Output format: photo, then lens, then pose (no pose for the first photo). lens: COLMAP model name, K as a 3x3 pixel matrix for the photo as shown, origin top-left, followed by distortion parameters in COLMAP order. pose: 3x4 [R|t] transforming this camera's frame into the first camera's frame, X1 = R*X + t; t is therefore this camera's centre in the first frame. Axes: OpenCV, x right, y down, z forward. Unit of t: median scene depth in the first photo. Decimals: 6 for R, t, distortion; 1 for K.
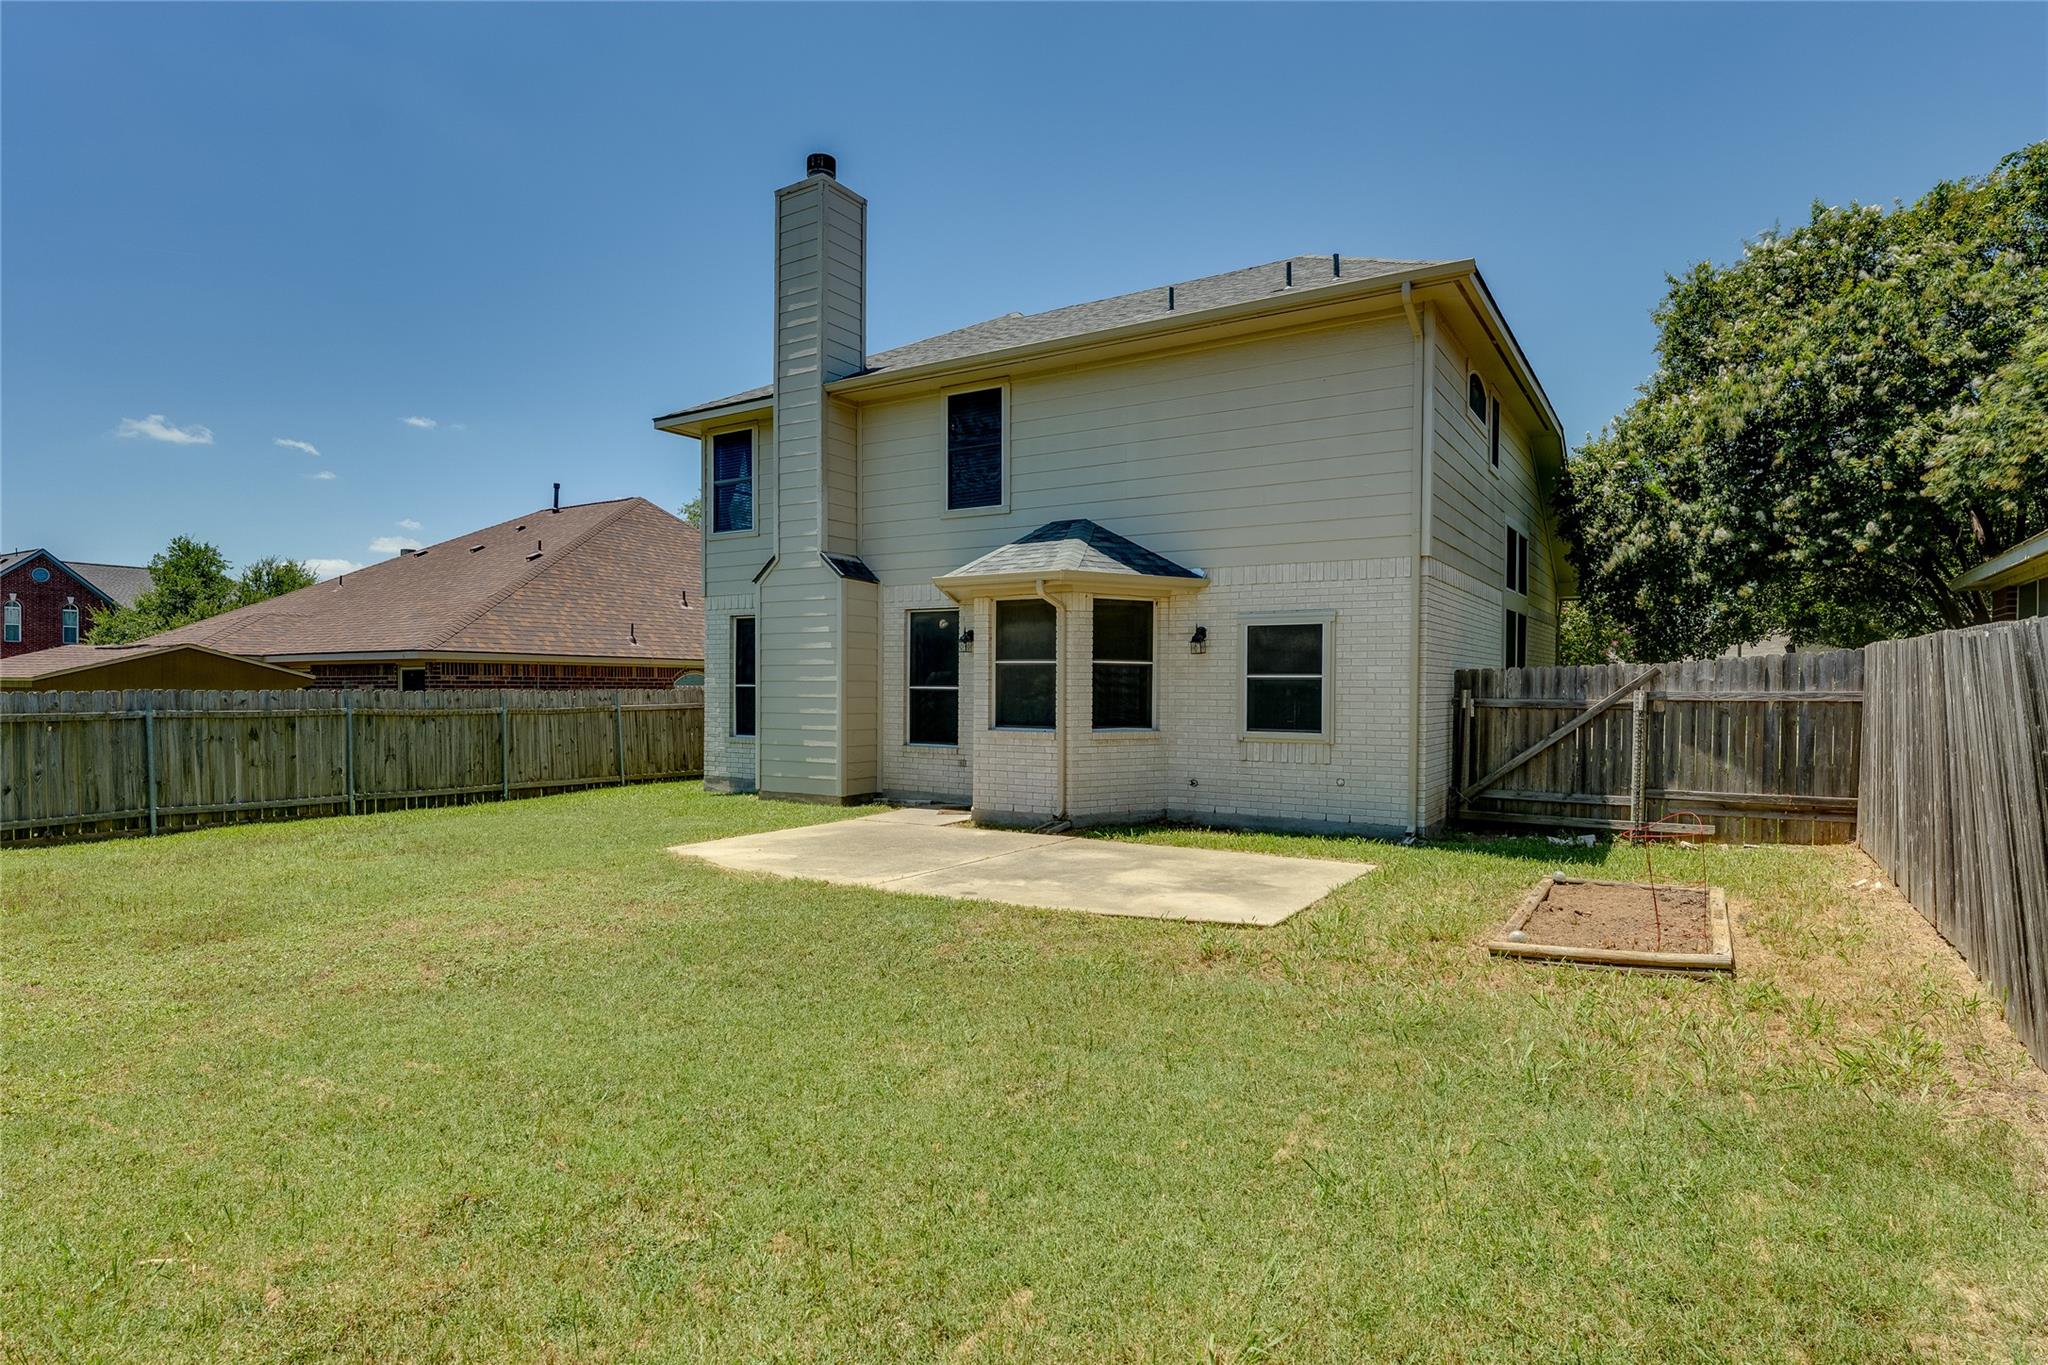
lens RADIAL K [[1091.8, 0, 1024.7], [0, 1091.8, 695.8], [0, 0, 1]] dist [-0.004304, -0.002348]
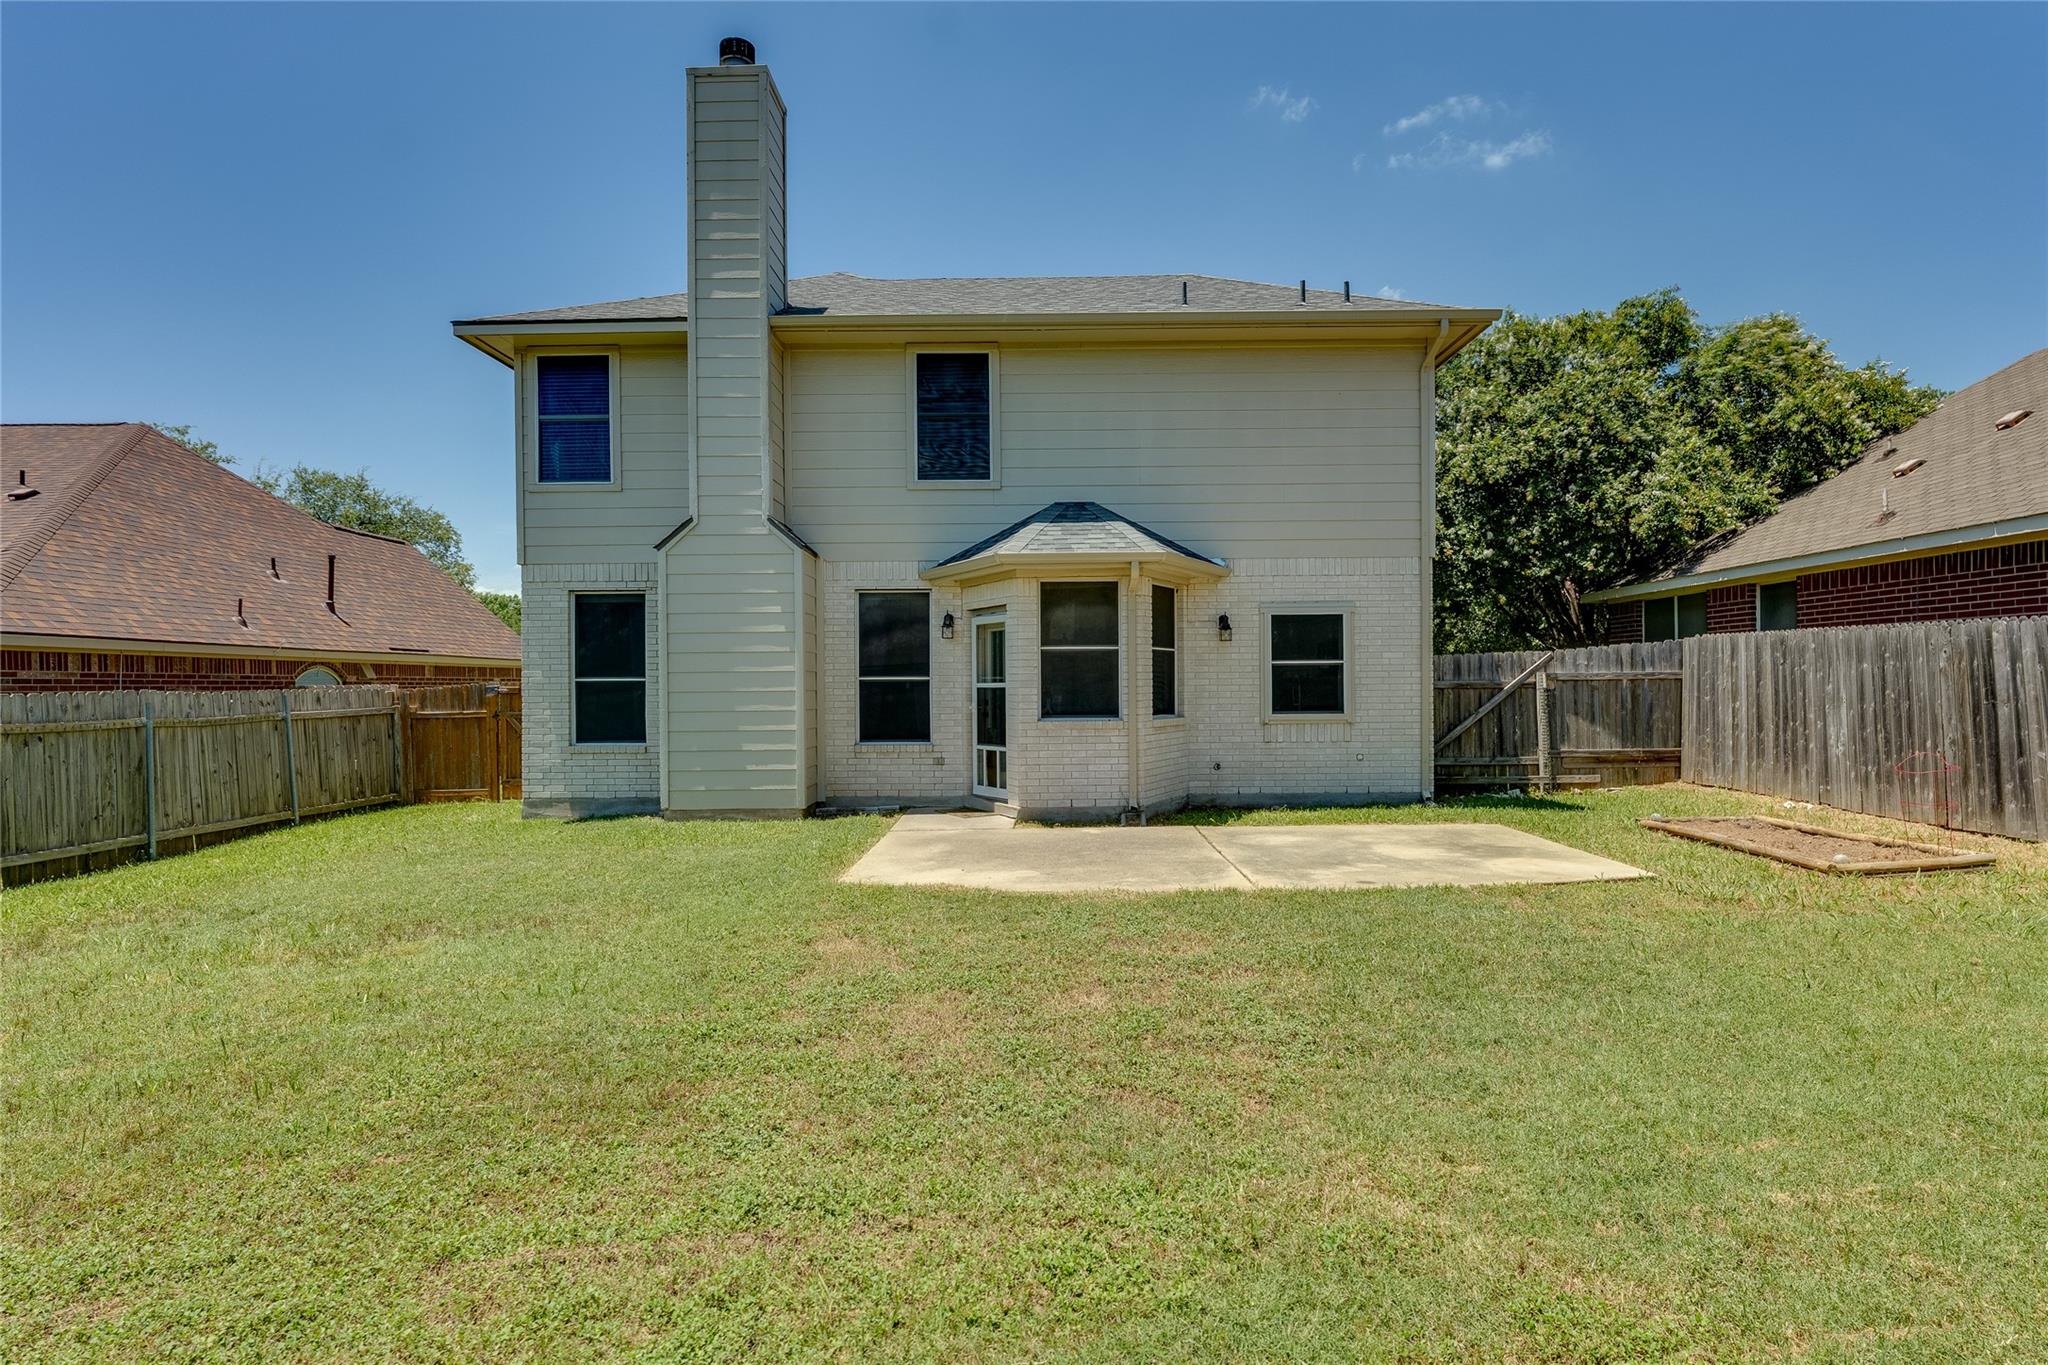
lens RADIAL K [[1043.1, 0, 1029.7], [0, 1043.1, 677.0], [0, 0, 1]] dist [0.000487, -0.000489]
pose [[0.846313, -0.008472, 0.532618, -0.487428], [0.017634, 0.999771, -0.012117, 0.004222], [-0.532394, 0.019647, 0.846269, 0.246230]]
